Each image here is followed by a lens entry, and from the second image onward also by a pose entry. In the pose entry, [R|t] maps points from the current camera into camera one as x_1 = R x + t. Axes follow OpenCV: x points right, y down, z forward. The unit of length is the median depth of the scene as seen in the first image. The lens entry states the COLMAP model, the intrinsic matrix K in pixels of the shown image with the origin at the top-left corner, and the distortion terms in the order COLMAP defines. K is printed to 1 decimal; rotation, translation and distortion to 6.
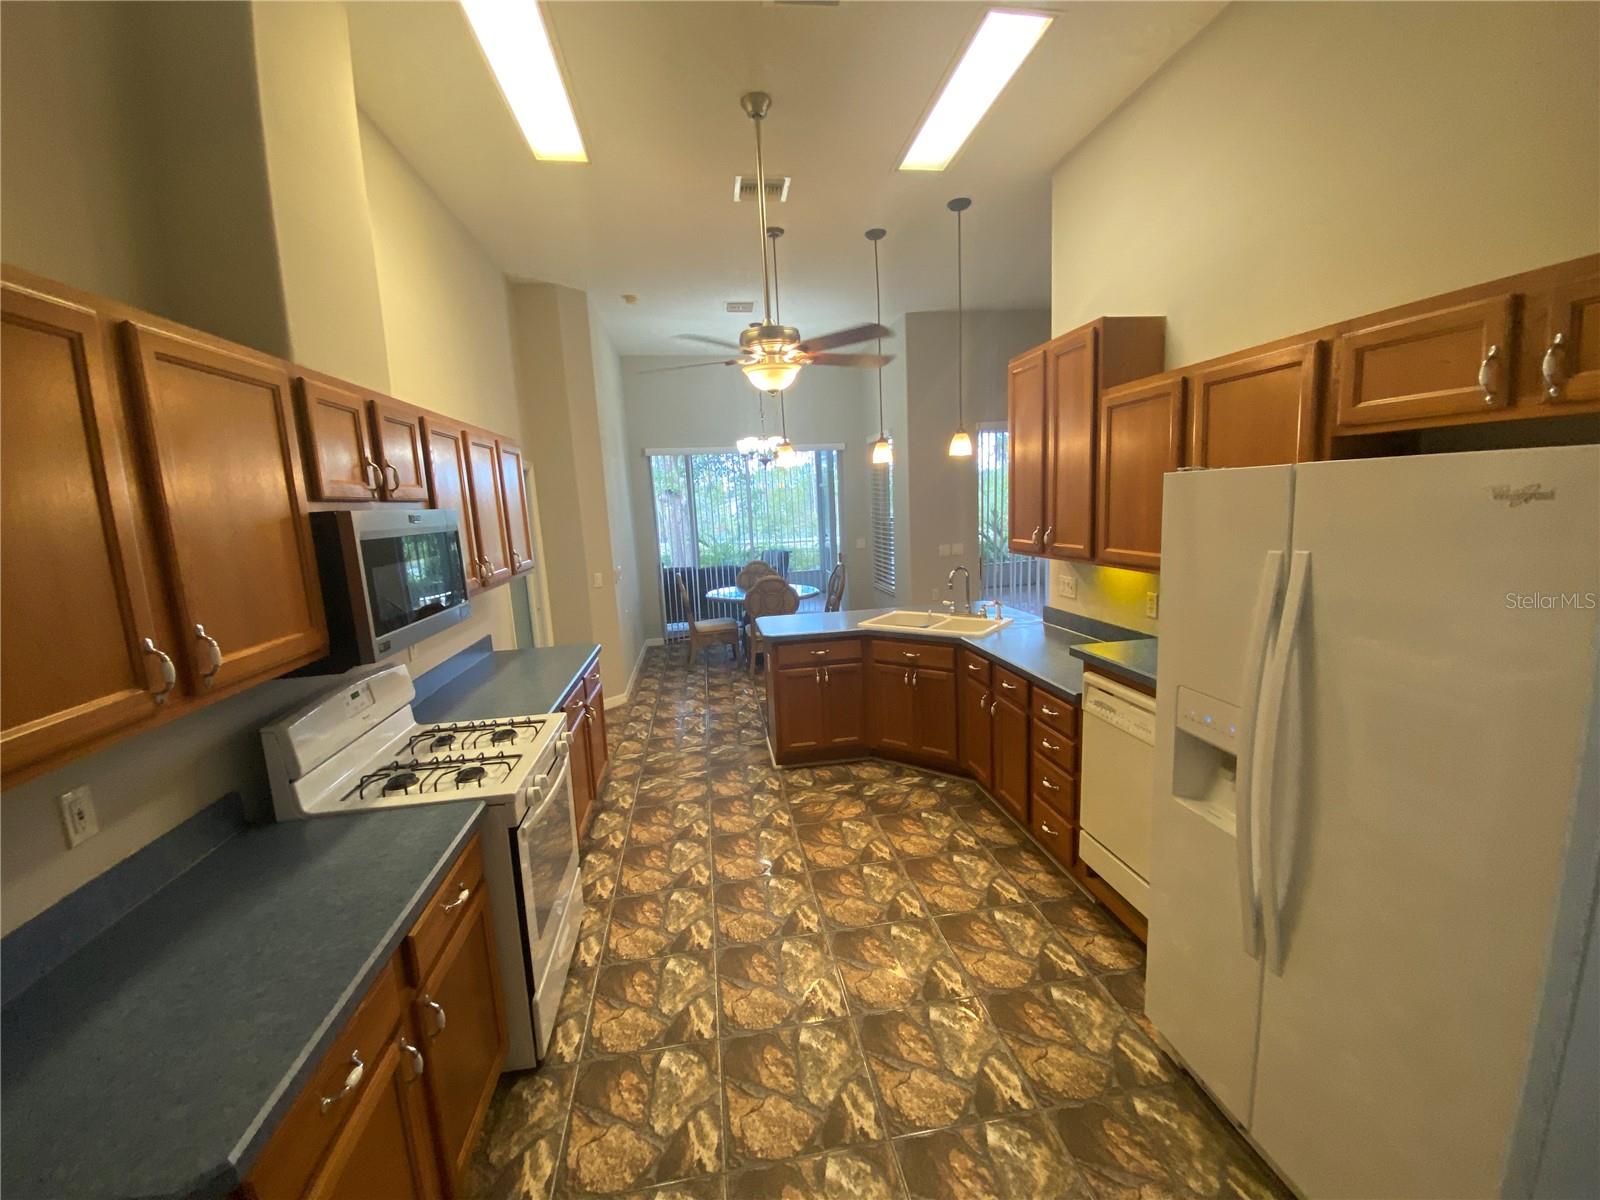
lens RADIAL K [[658.4, 0, 790.7], [0, 658.4, 600.1], [0, 0, 1]] dist [-0.002662, -0.010240]
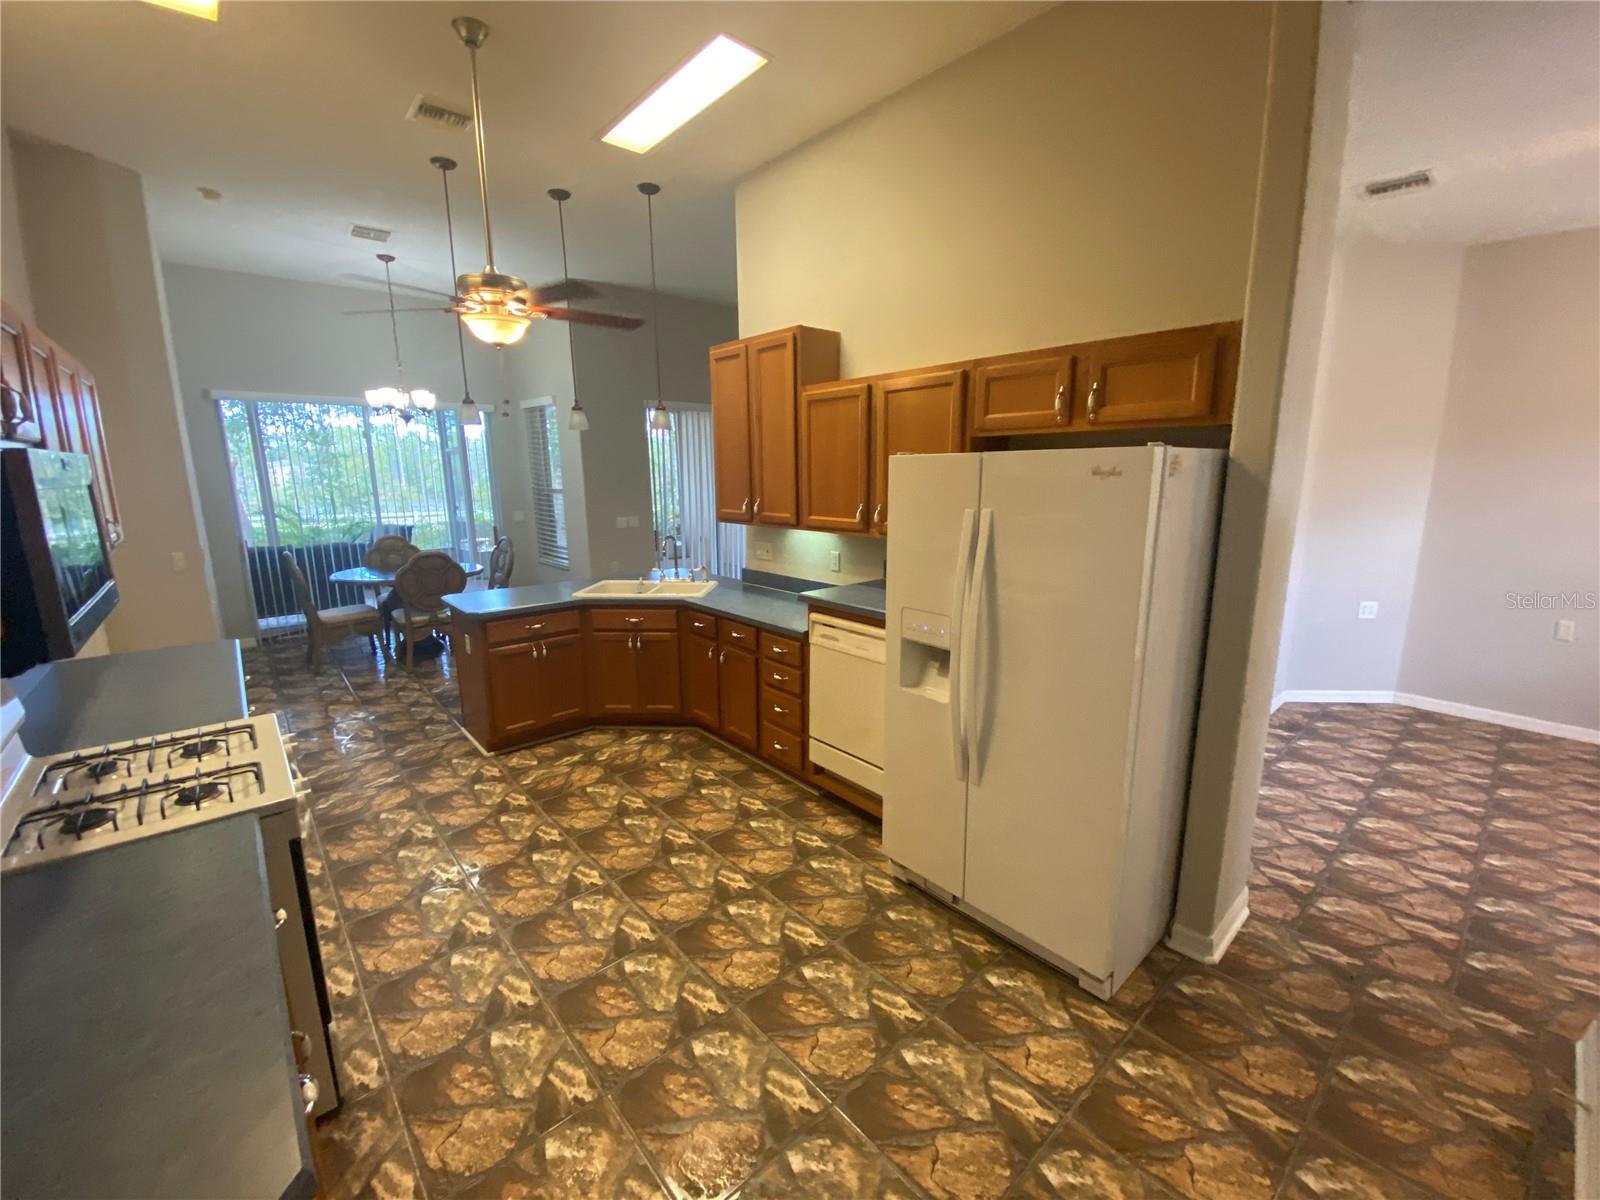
lens RADIAL K [[658.4, 0, 811.3], [0, 658.4, 604.0], [0, 0, 1]] dist [-0.002662, -0.010240]
pose [[0.828698, -0.068165, 0.555530, -0.220783], [0.048190, 0.997560, 0.050517, 0.026262], [-0.557618, -0.015092, 0.829960, -0.034998]]
